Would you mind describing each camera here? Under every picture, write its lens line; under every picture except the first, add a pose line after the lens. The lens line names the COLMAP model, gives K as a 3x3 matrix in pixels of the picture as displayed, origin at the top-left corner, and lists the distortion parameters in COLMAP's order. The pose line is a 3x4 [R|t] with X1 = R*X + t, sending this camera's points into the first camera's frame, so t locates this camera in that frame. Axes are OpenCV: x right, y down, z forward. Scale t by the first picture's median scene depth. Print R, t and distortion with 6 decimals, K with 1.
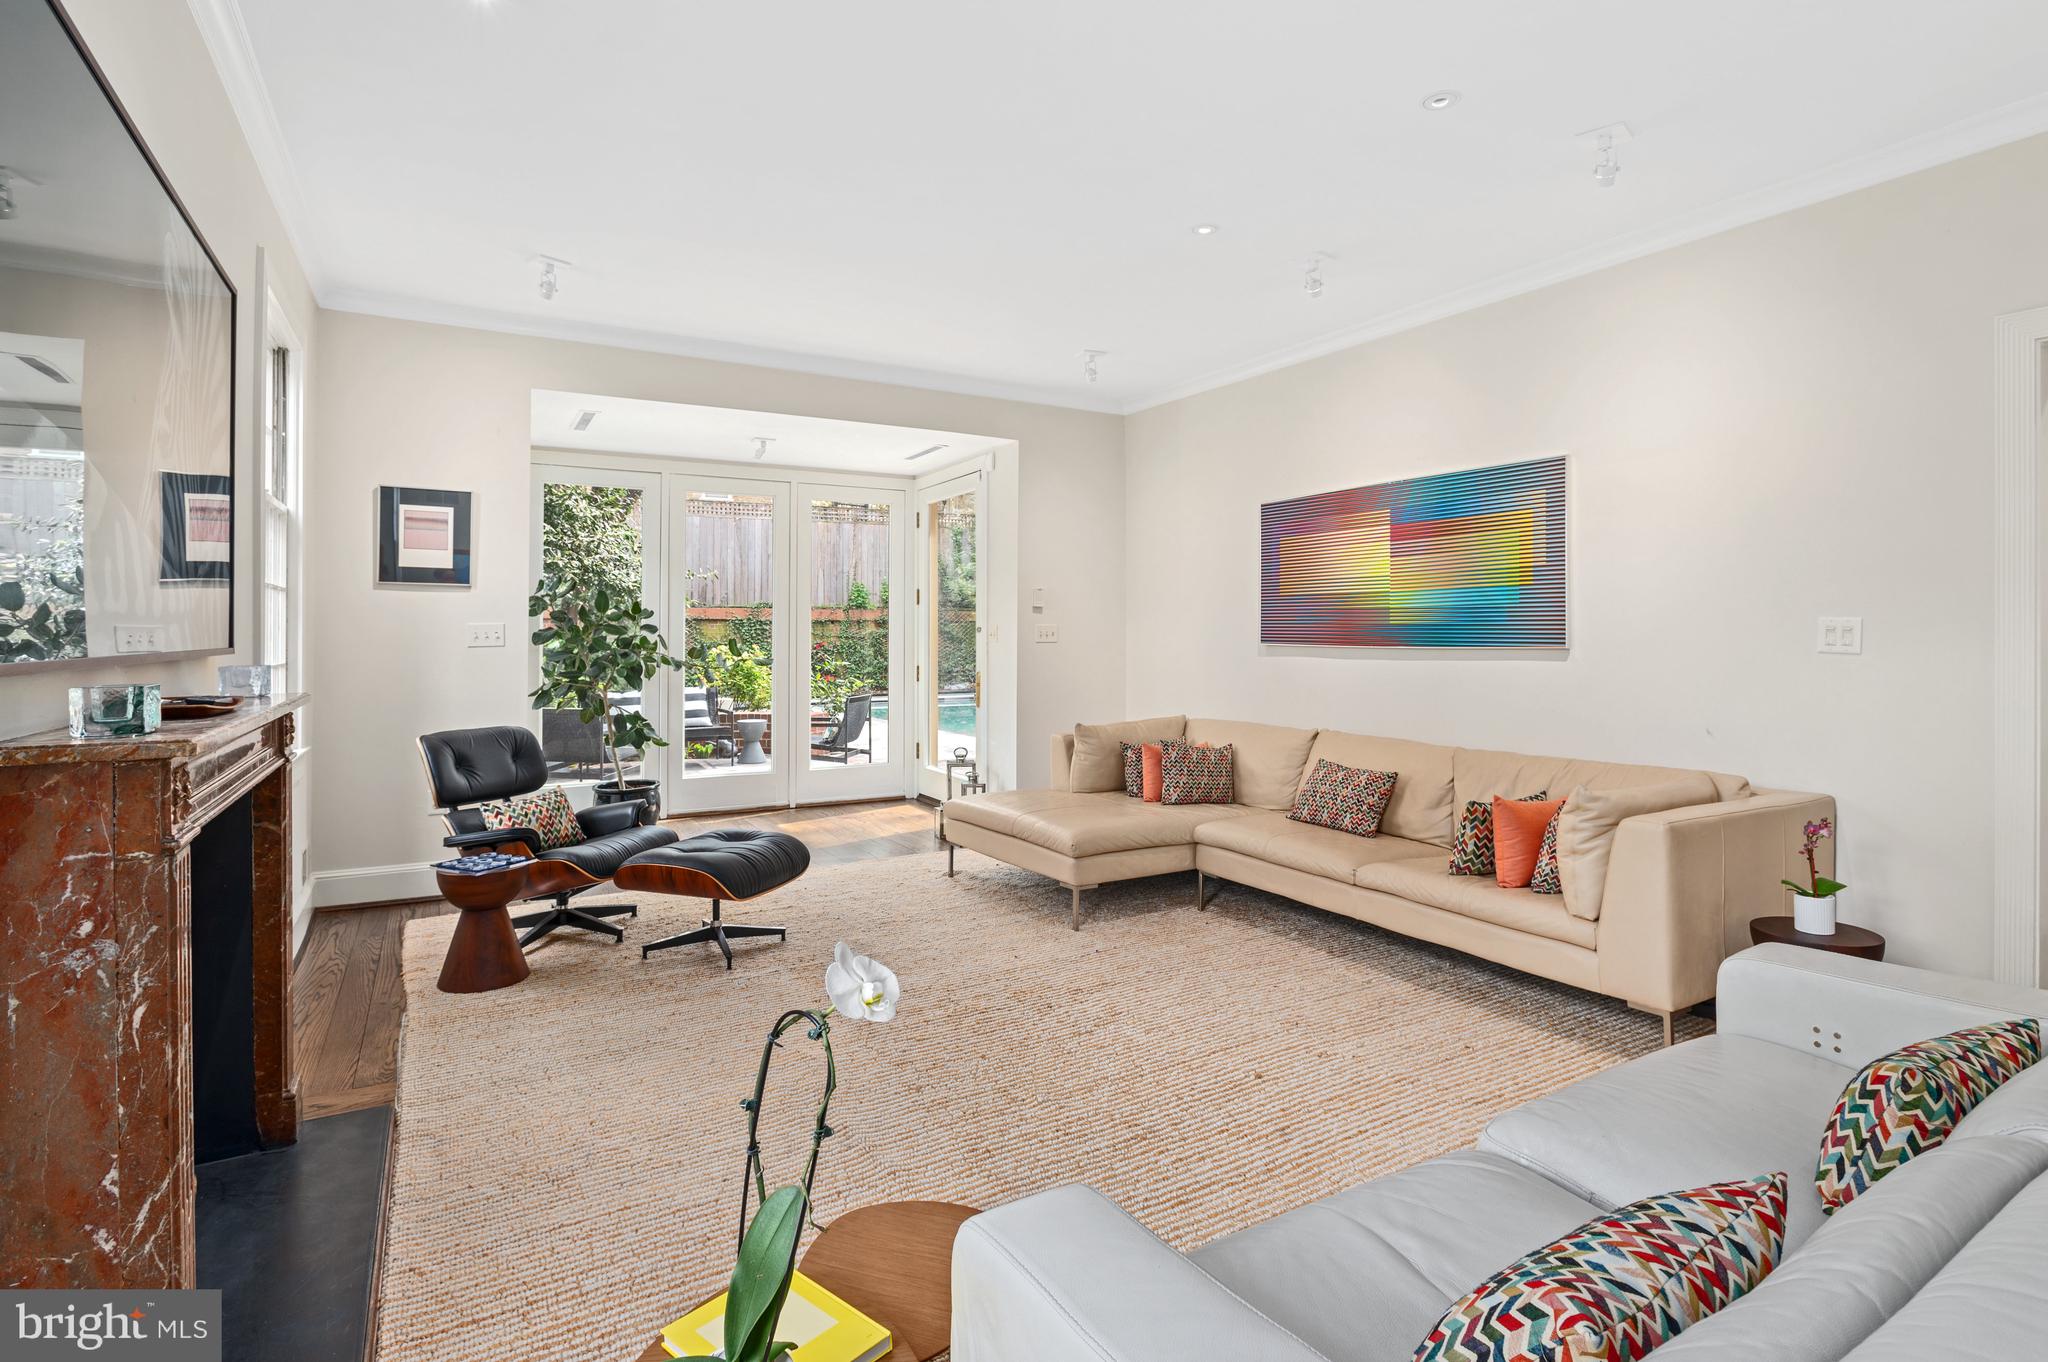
lens RADIAL K [[984.4, 0, 1006.1], [0, 984.4, 629.7], [0, 0, 1]] dist [-0.009674, 0.002951]
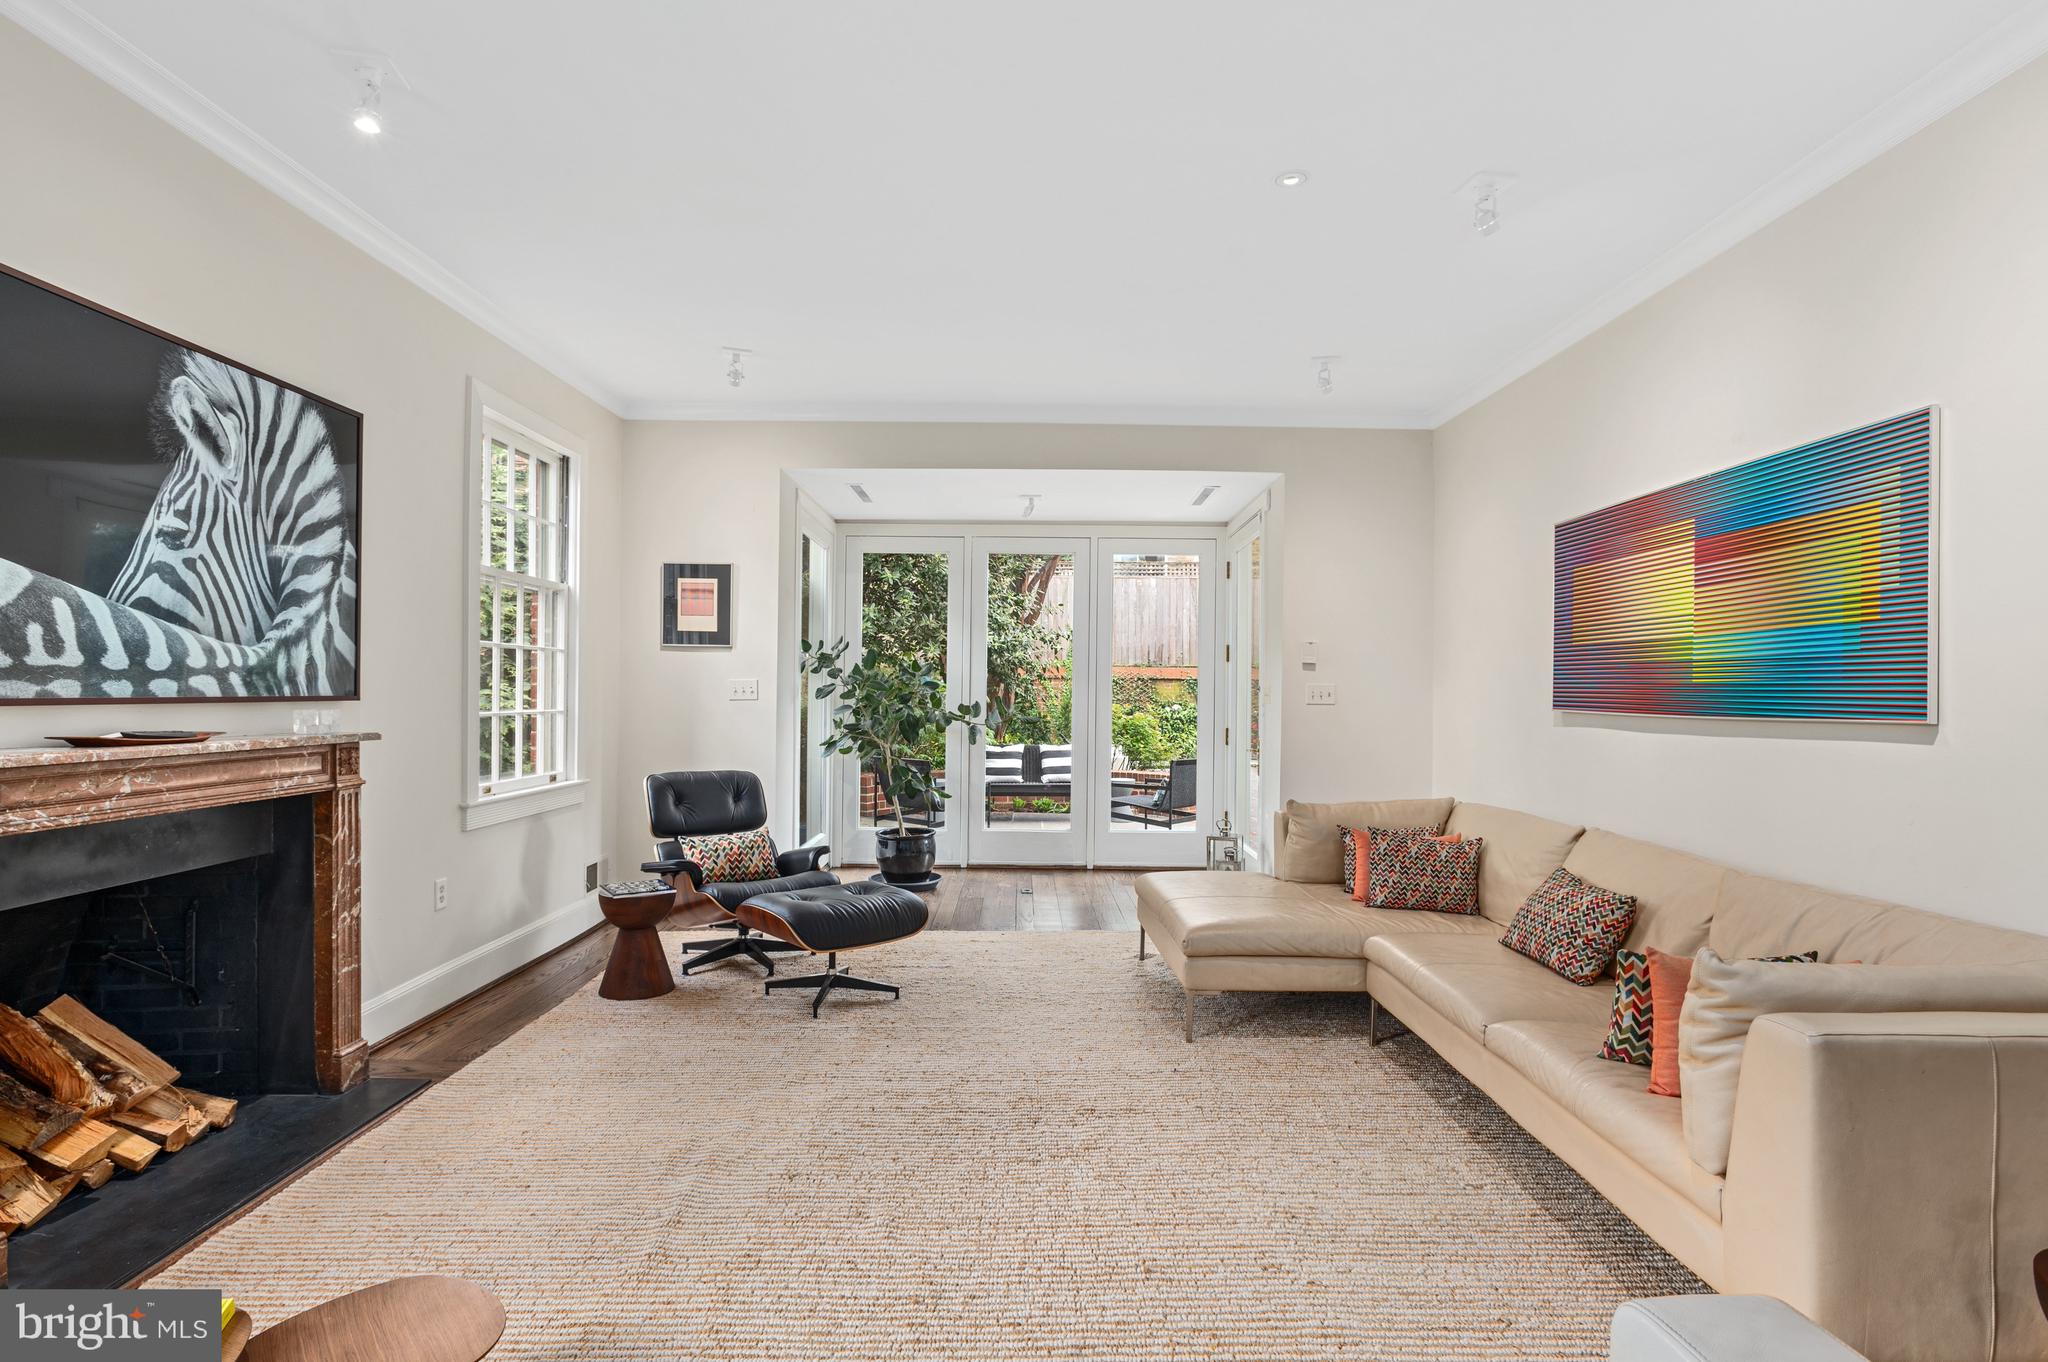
lens RADIAL K [[984.4, 0, 1019.6], [0, 984.4, 688.1], [0, 0, 1]] dist [-0.009674, 0.002951]
pose [[0.874931, 0.006678, -0.484201, 0.280427], [-0.007527, 0.999972, 0.000189, 0.000926], [0.484189, 0.003479, 0.874957, 0.147767]]
